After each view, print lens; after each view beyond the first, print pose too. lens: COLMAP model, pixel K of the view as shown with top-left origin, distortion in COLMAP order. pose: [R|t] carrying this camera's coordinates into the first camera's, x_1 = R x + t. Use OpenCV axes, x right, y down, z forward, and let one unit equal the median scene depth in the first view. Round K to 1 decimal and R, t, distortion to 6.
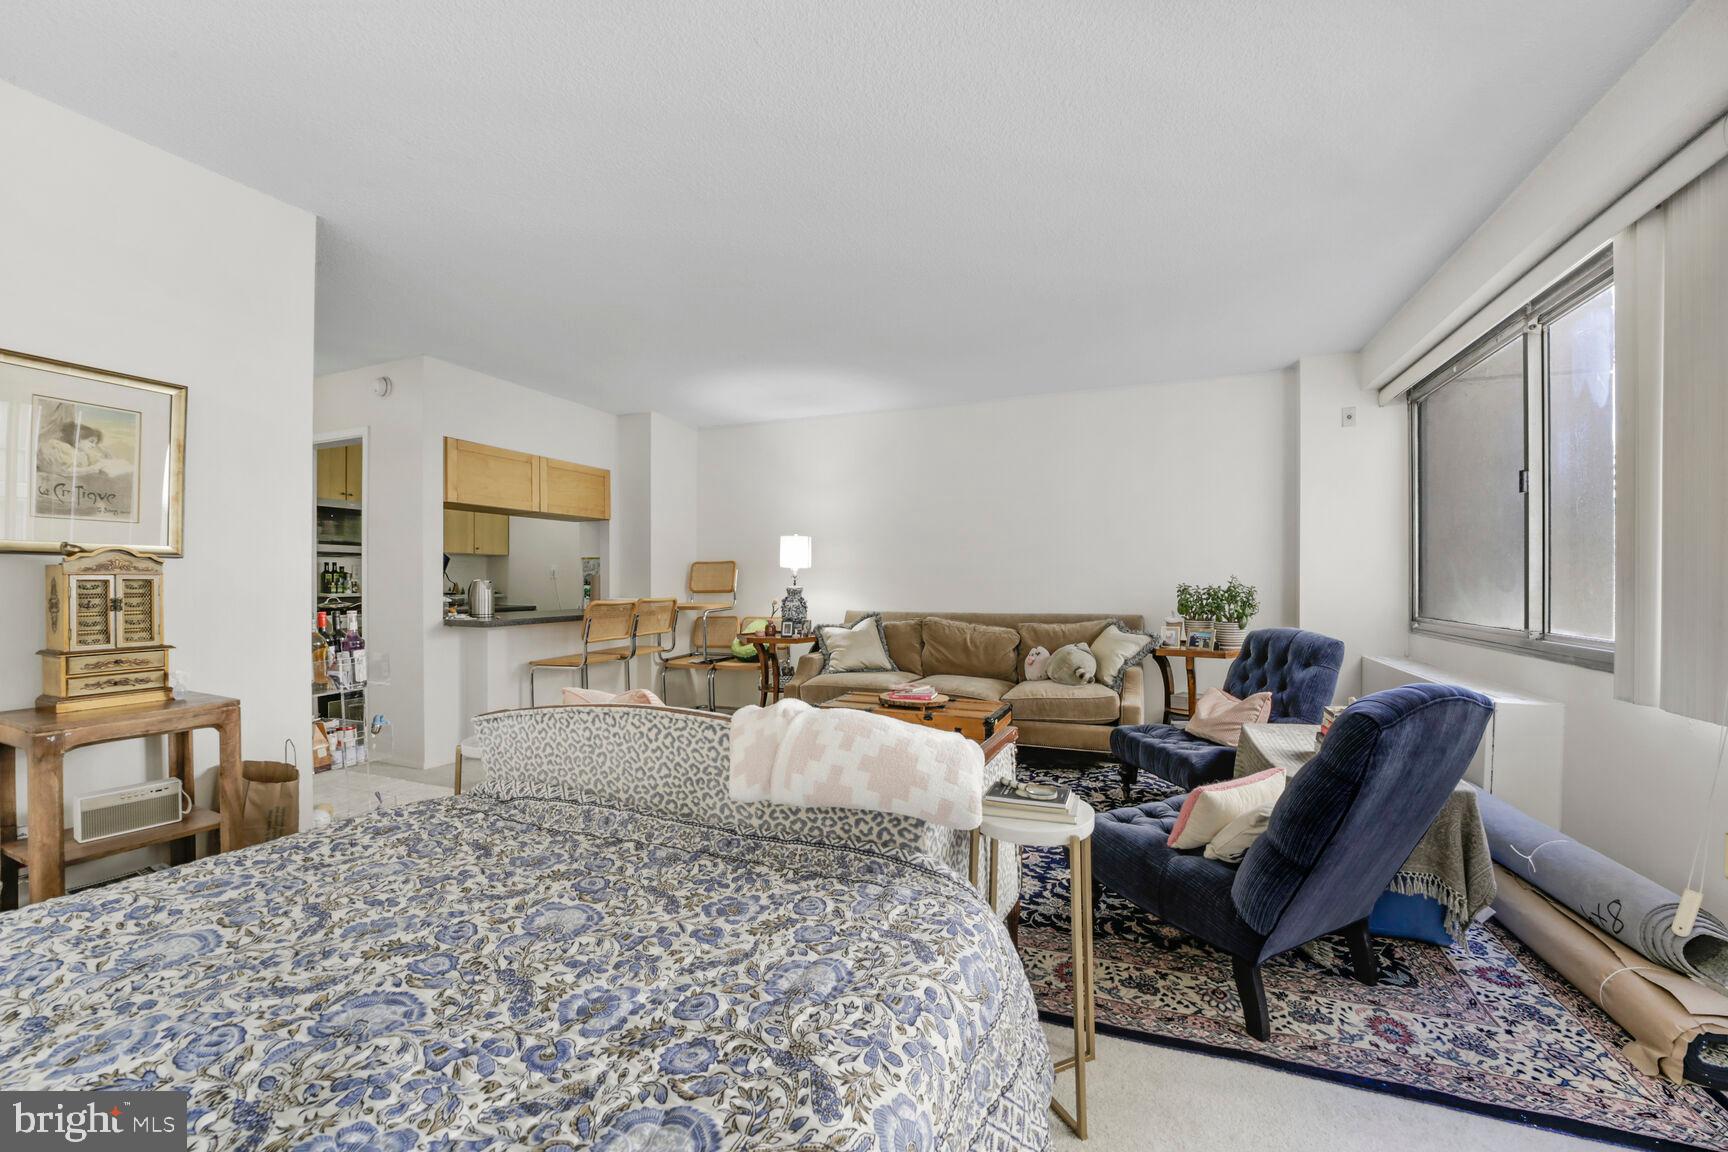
lens RADIAL K [[685.4, 0, 864.9], [0, 685.4, 581.8], [0, 0, 1]] dist [-0.025311, 0.000151]
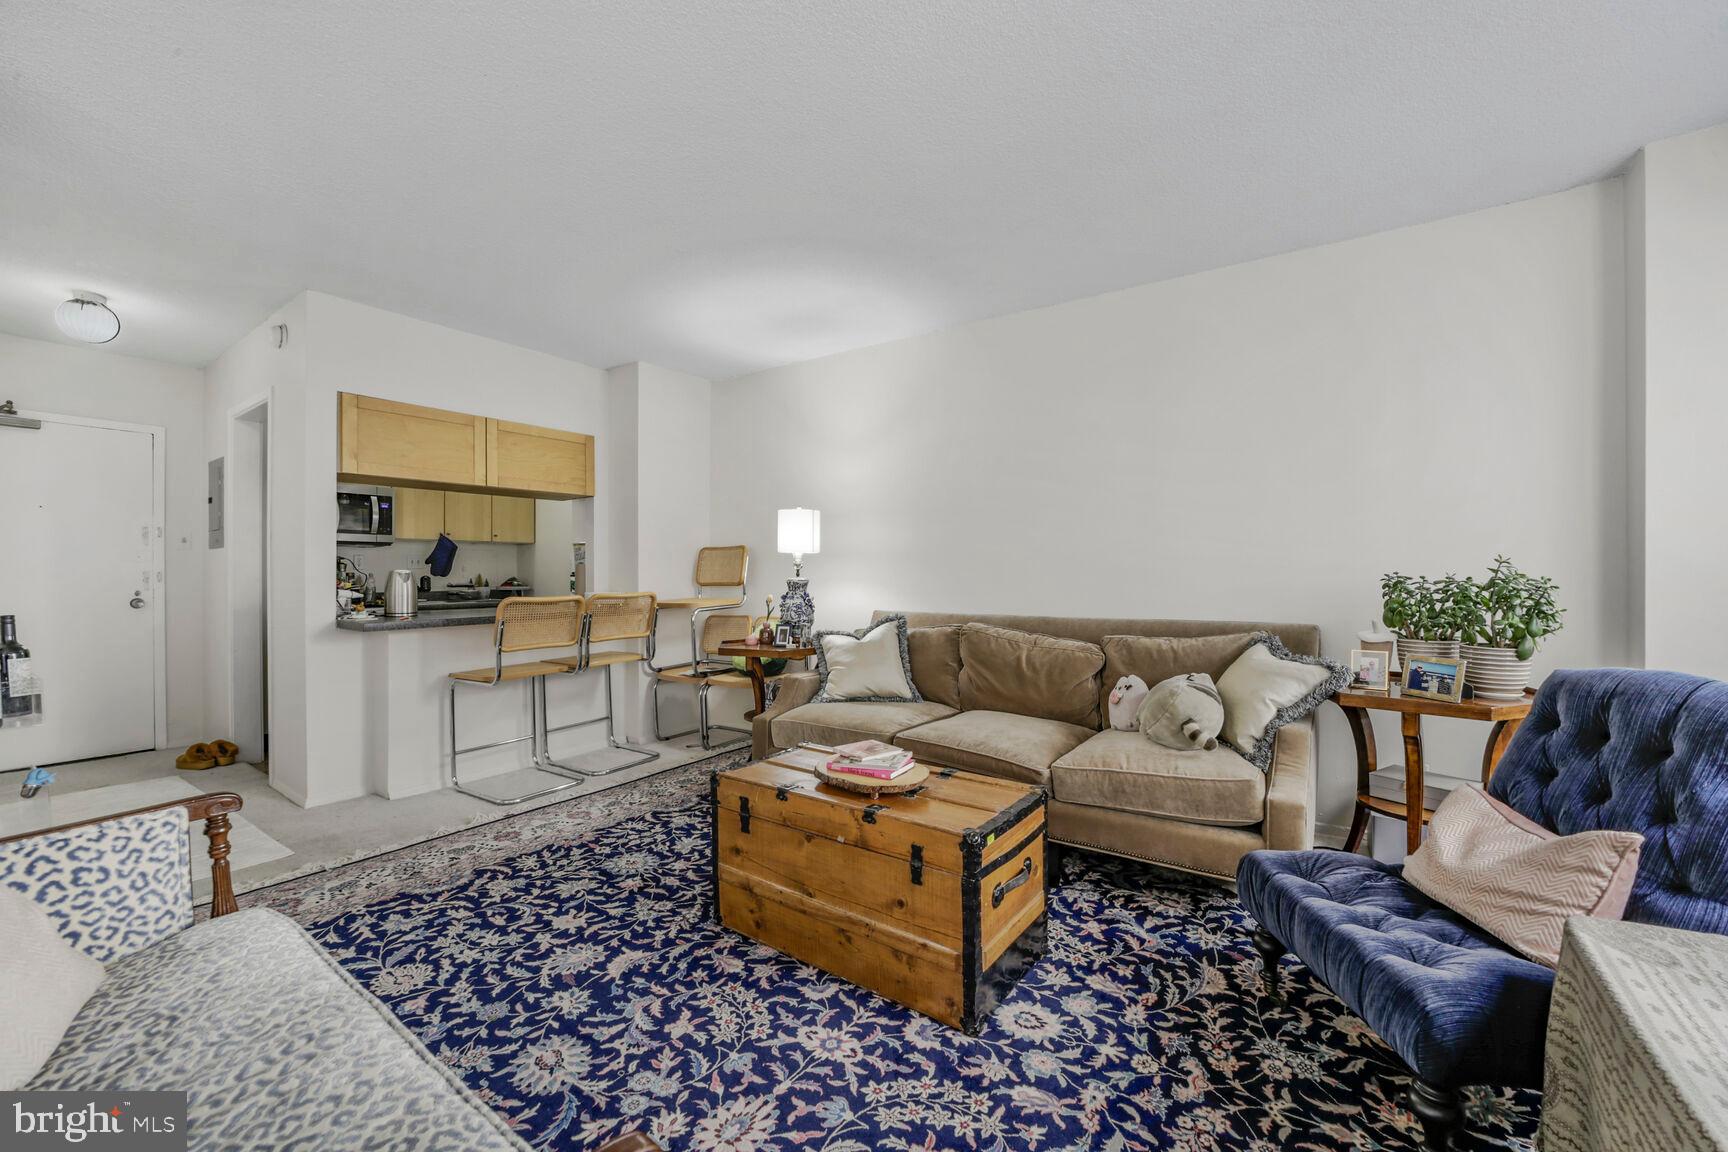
lens RADIAL K [[684.0, 0, 868.6], [0, 684.0, 571.7], [0, 0, 1]] dist [-0.033693, 0.007136]
pose [[0.975870, -0.002886, -0.218333, 0.158452], [0.002699, 0.999996, -0.001155, 0.001290], [0.218335, 0.000538, 0.975874, 0.351048]]
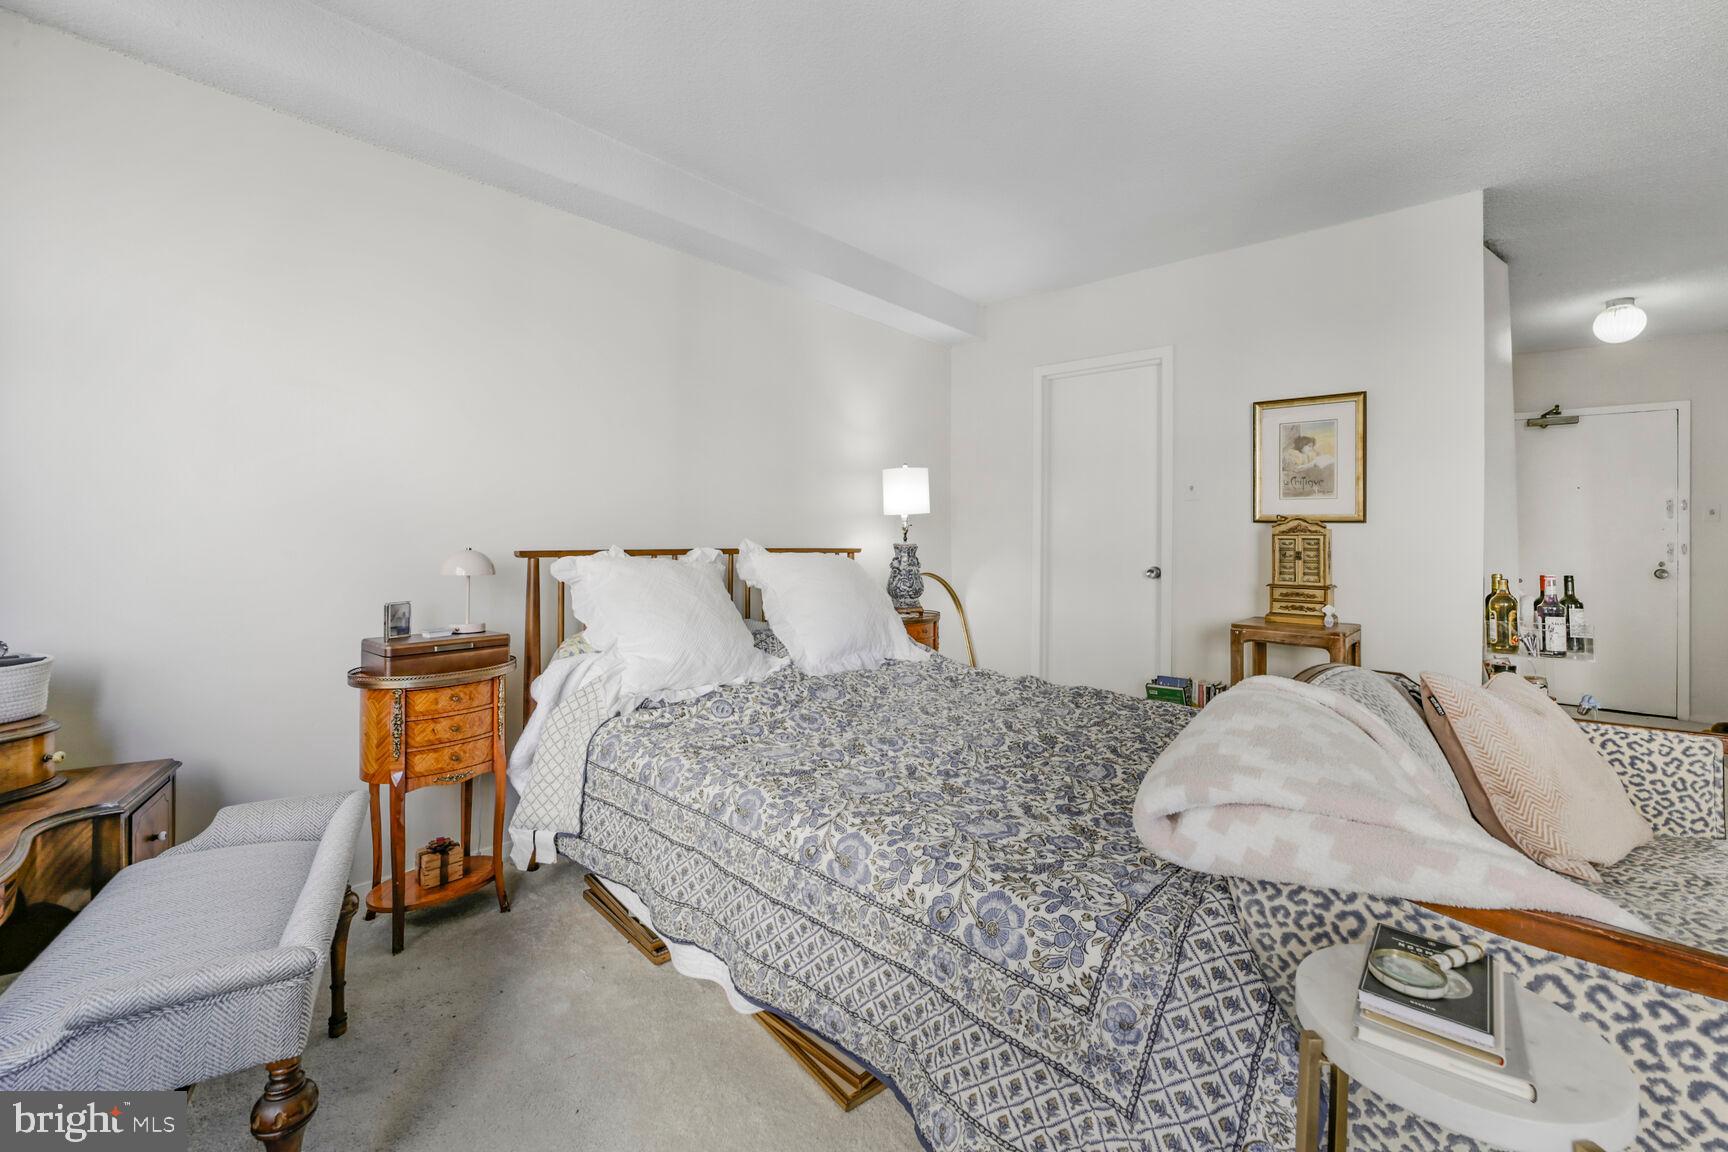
lens RADIAL K [[696.3, 0, 868.4], [0, 696.3, 530.1], [0, 0, 1]] dist [-0.036498, 0.007551]
pose [[-0.338433, -0.011708, -0.940917, 0.282626], [-0.013841, 0.999876, -0.007463, 0.001069], [0.940889, 0.010497, -0.338554, 0.268017]]
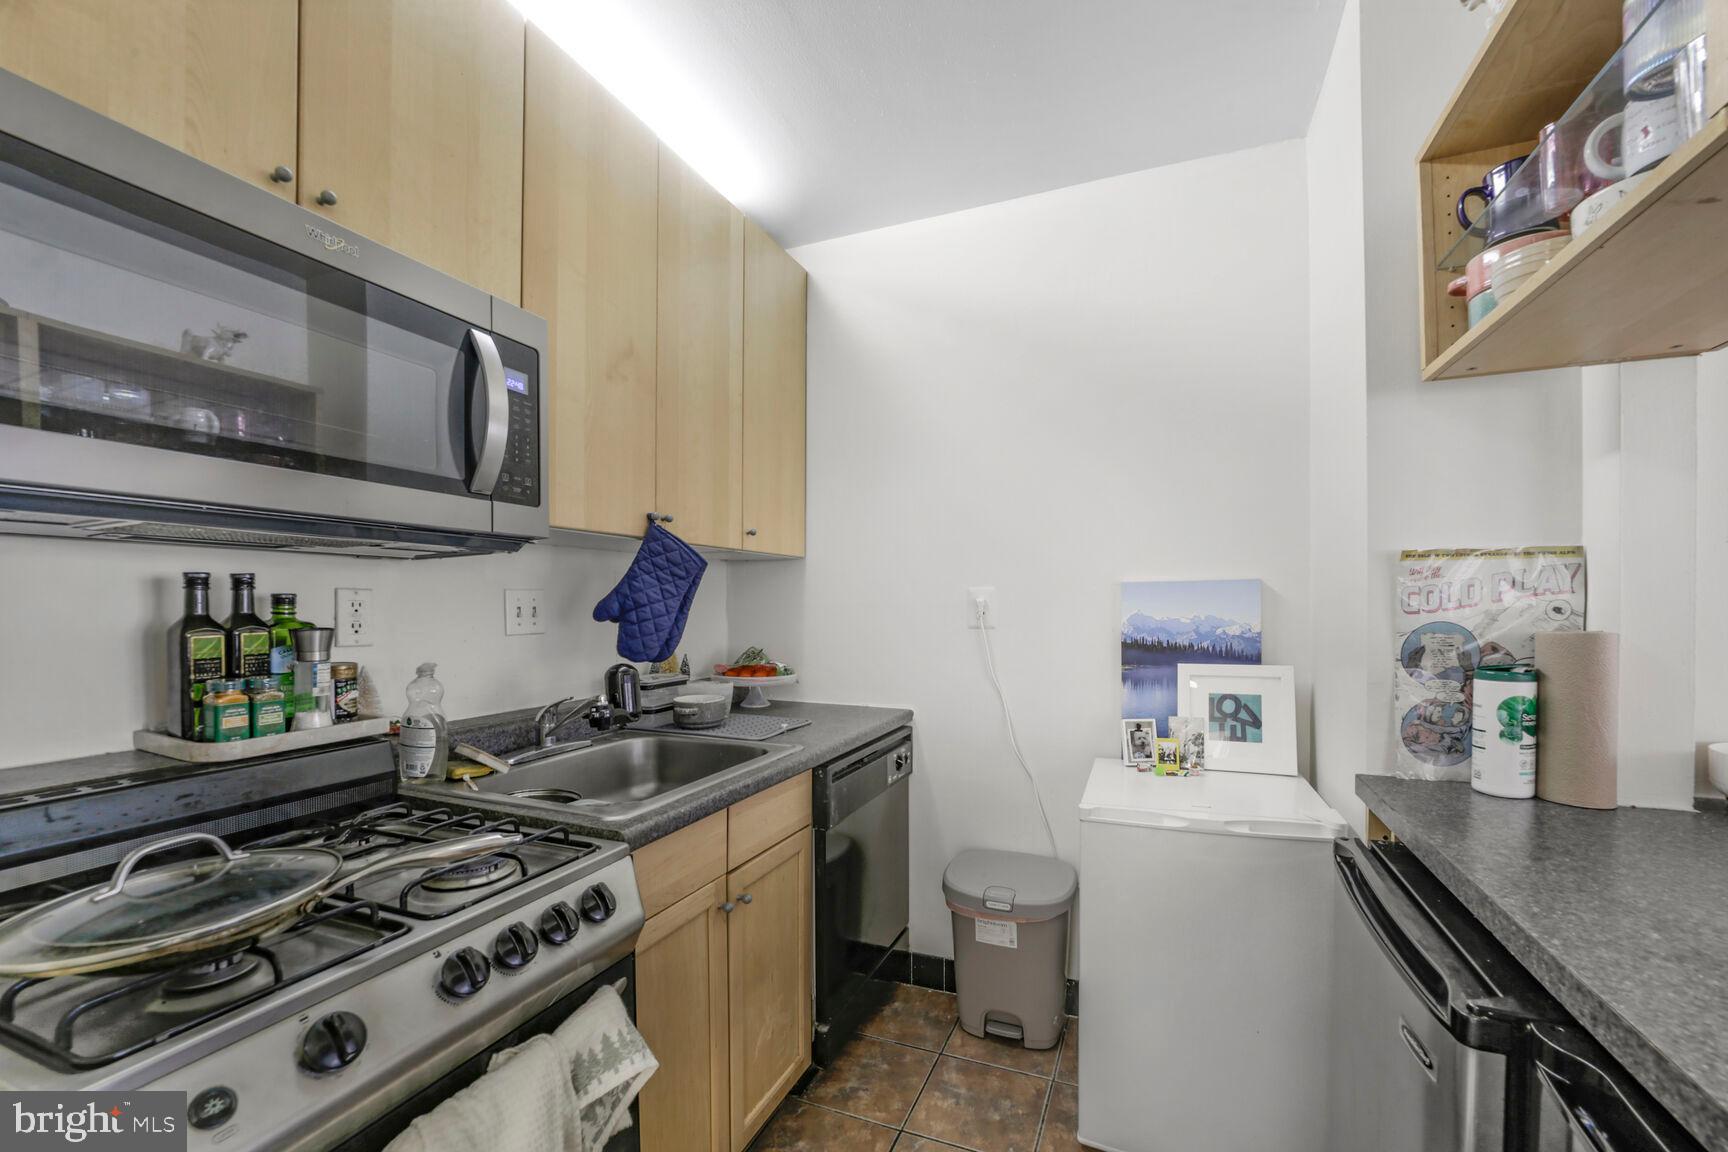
lens RADIAL K [[684.0, 0, 868.6], [0, 684.0, 571.7], [0, 0, 1]] dist [-0.033693, 0.007136]
pose [[0.999892, -0.012150, -0.008257, -0.767543], [0.011709, 0.998605, -0.051489, -0.021771], [0.008871, 0.051387, 0.998639, 1.028496]]
